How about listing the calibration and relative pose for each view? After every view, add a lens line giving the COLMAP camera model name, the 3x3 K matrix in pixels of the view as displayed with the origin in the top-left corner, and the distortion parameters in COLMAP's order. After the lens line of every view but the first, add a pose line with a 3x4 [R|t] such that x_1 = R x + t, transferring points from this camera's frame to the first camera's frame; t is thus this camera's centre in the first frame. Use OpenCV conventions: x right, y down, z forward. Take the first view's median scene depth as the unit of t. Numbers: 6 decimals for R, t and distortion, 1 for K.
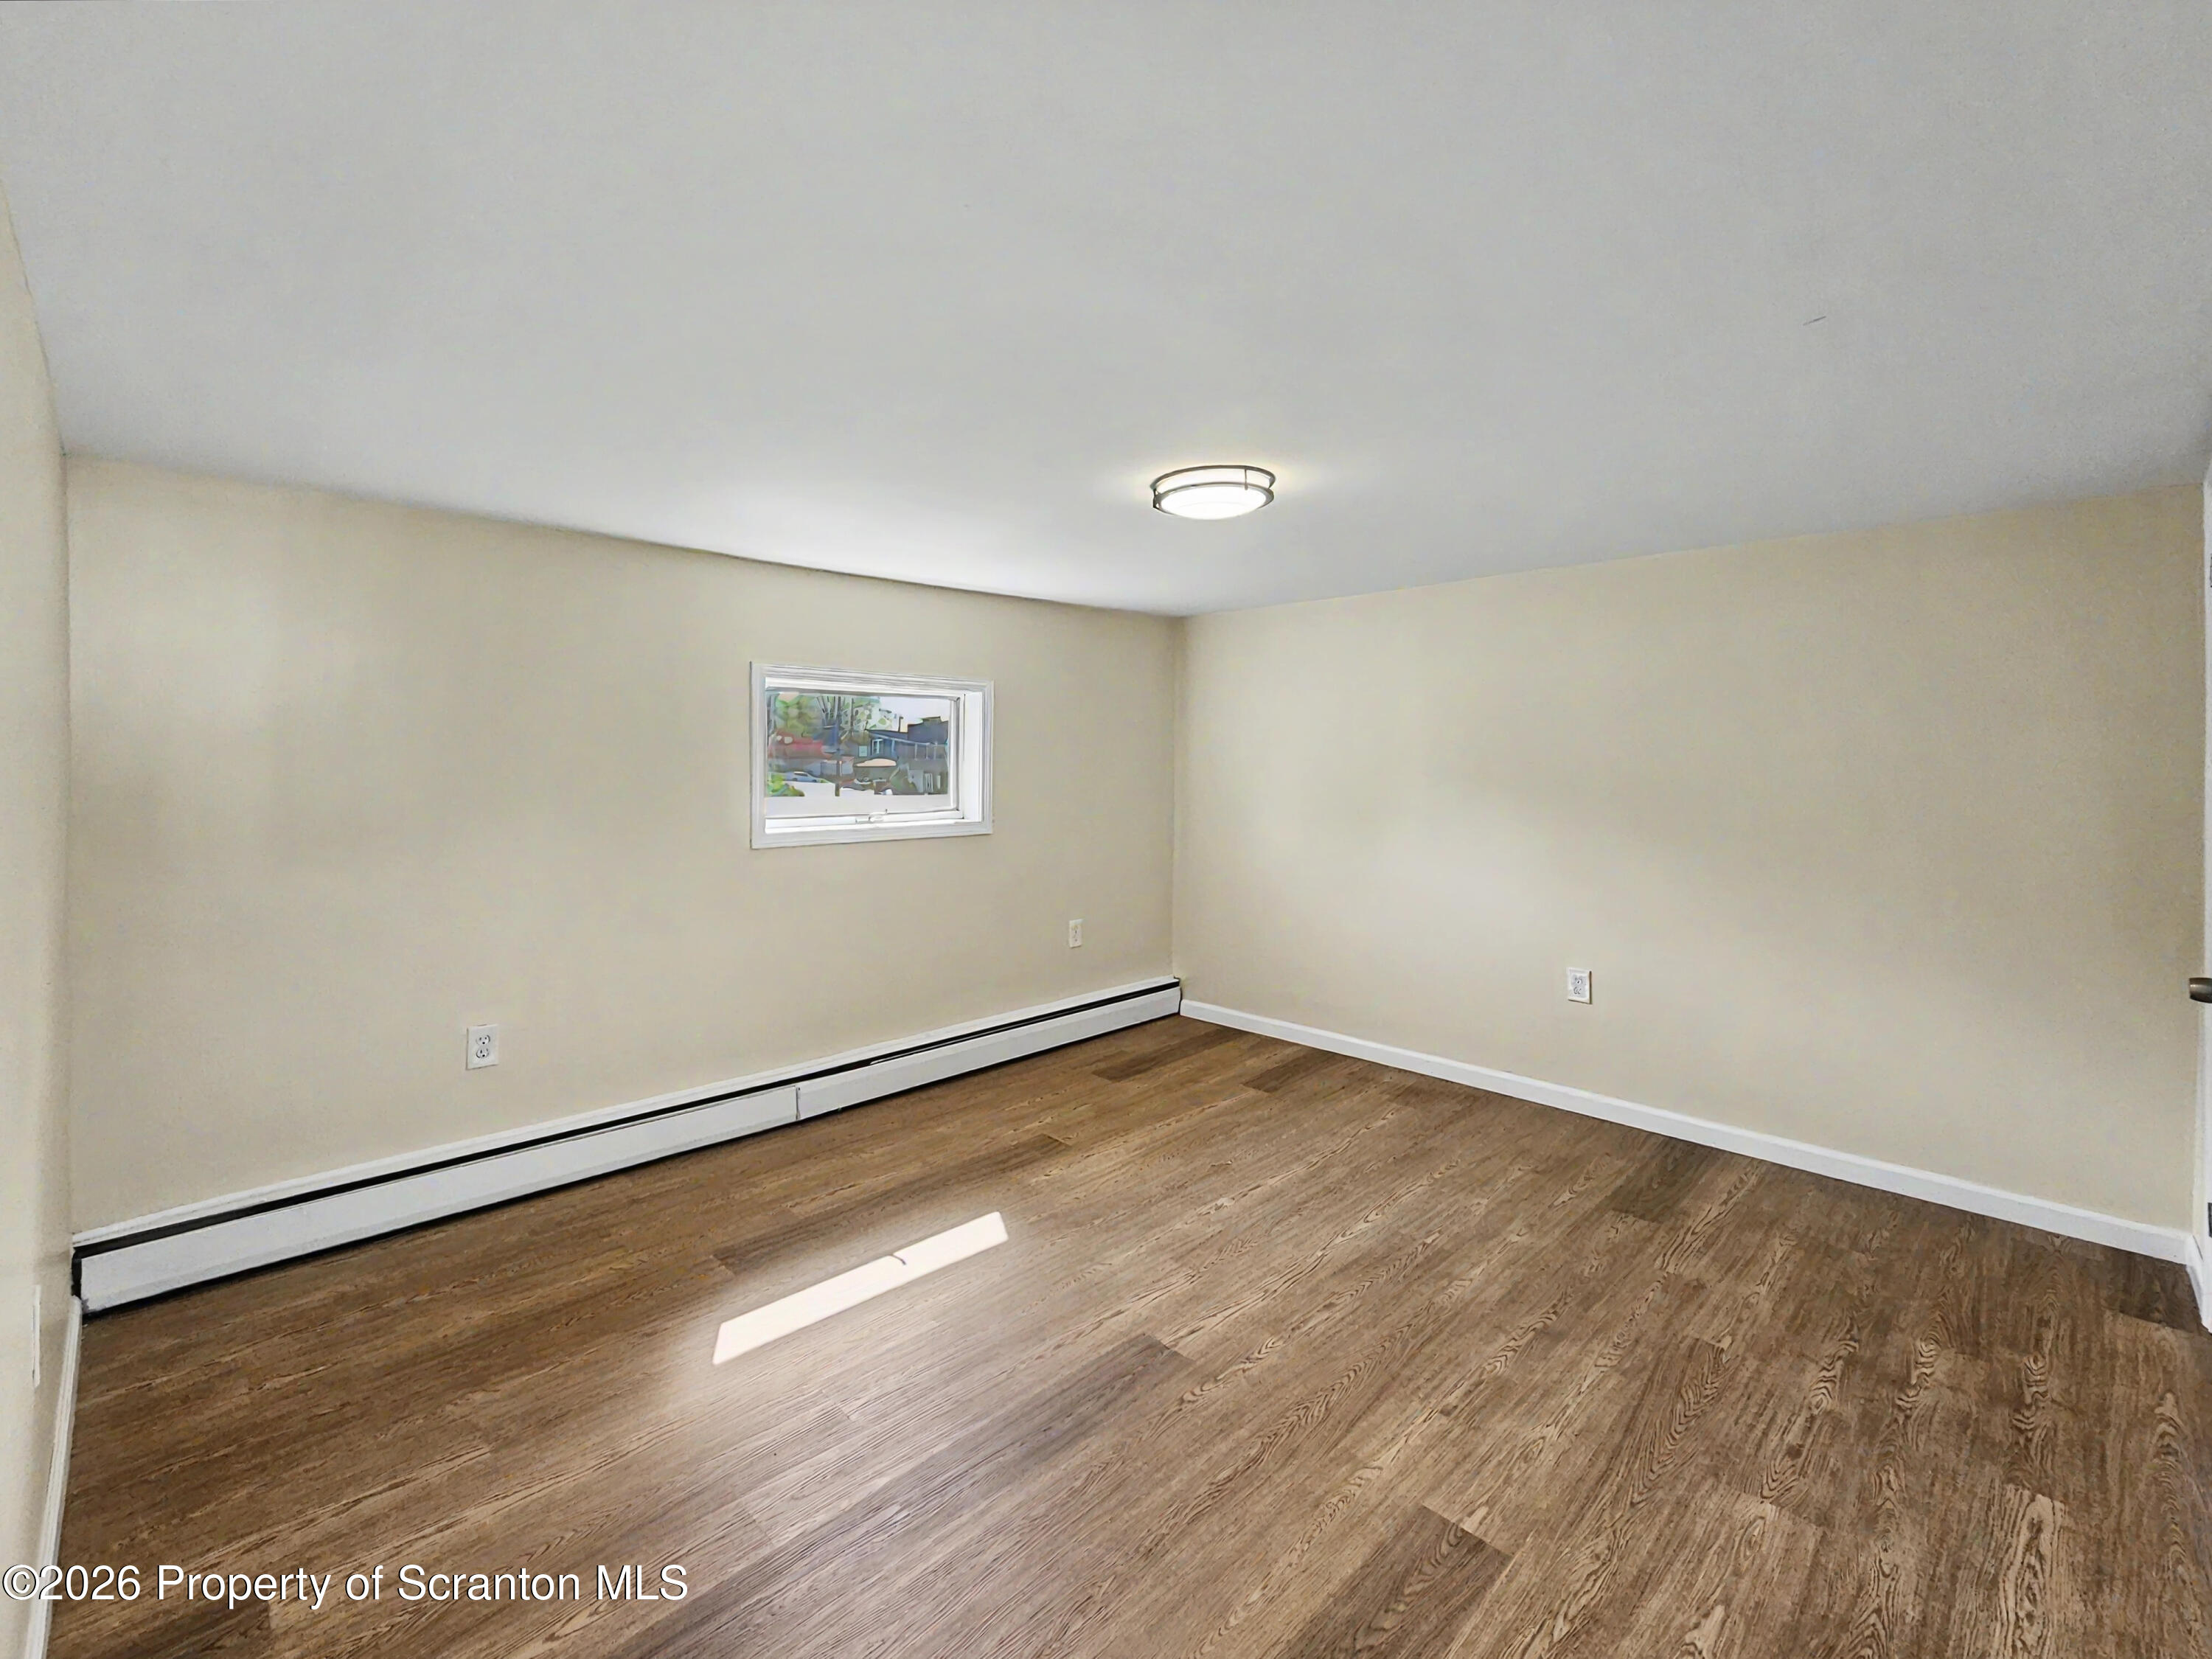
lens RADIAL K [[972.0, 0, 1106.0], [0, 972.0, 829.5], [0, 0, 1]] dist [-0.000485, -0.000192]
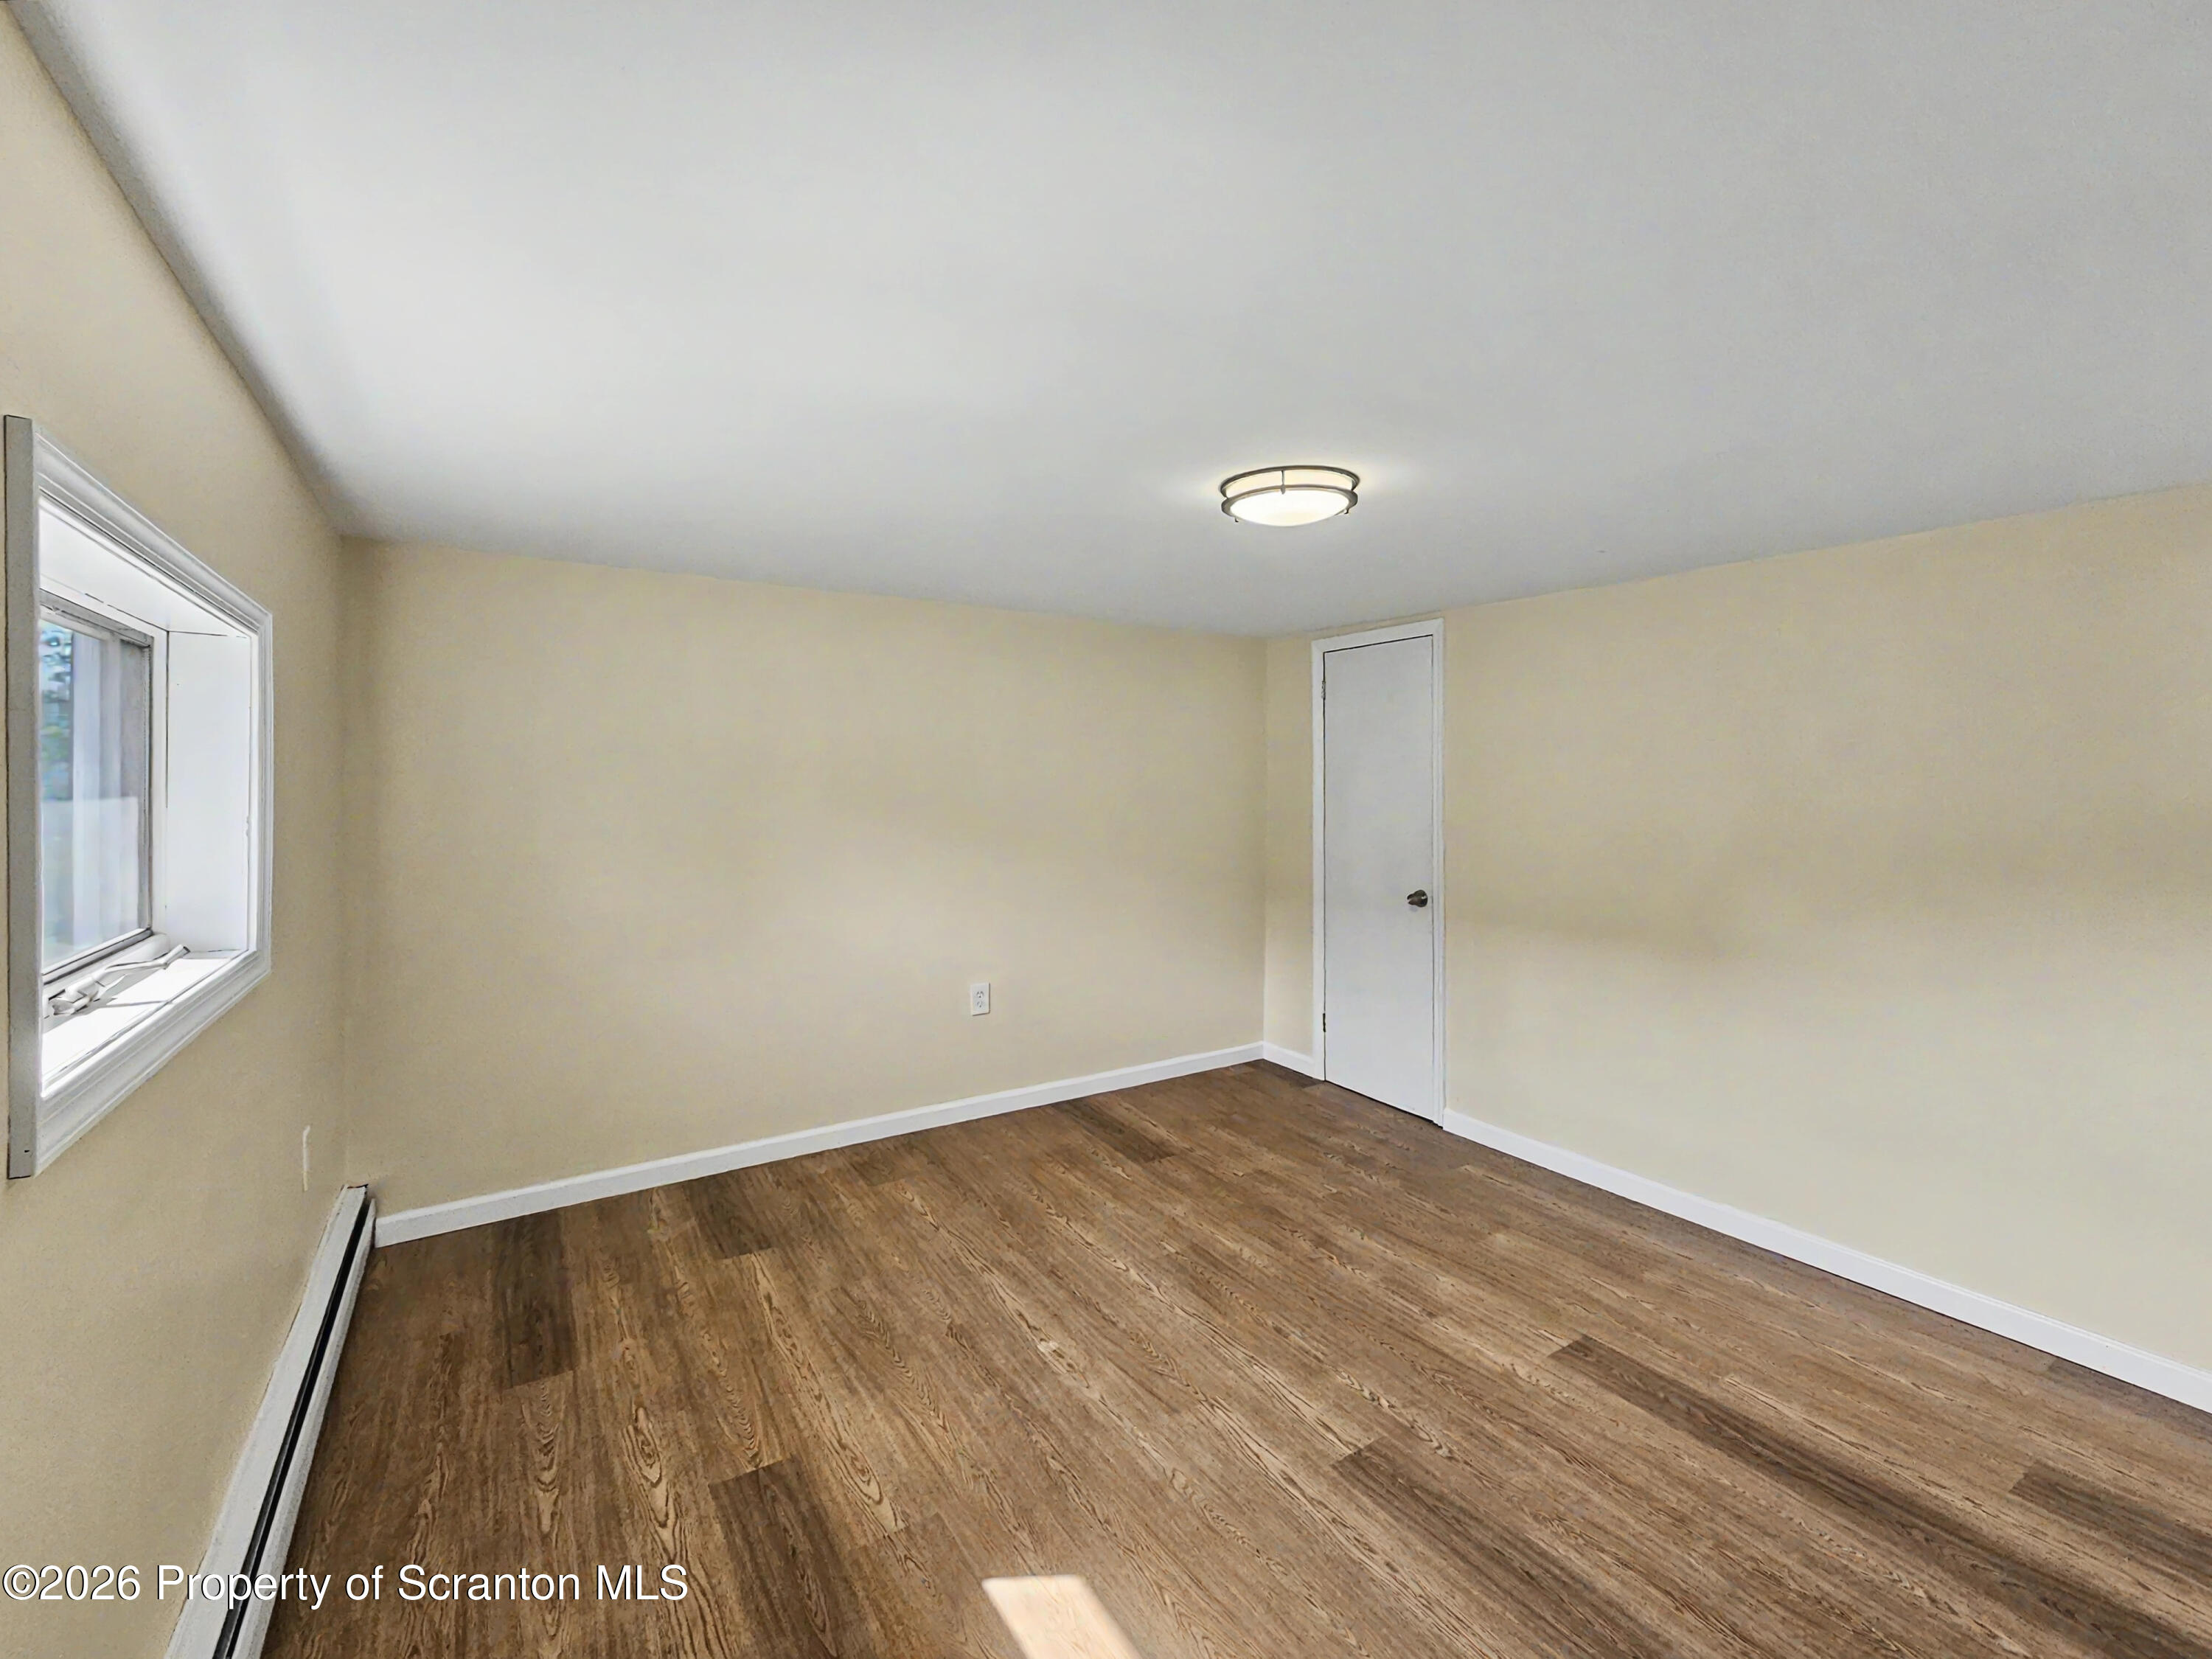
lens RADIAL K [[948.0, 0, 1105.4], [0, 948.0, 789.7], [0, 0, 1]] dist [-0.001447, -0.000465]
pose [[0.199205, -0.007445, 0.979930, -0.673941], [0.072939, 0.997310, -0.007251, -0.072188], [-0.977240, 0.072920, 0.199212, 0.811210]]
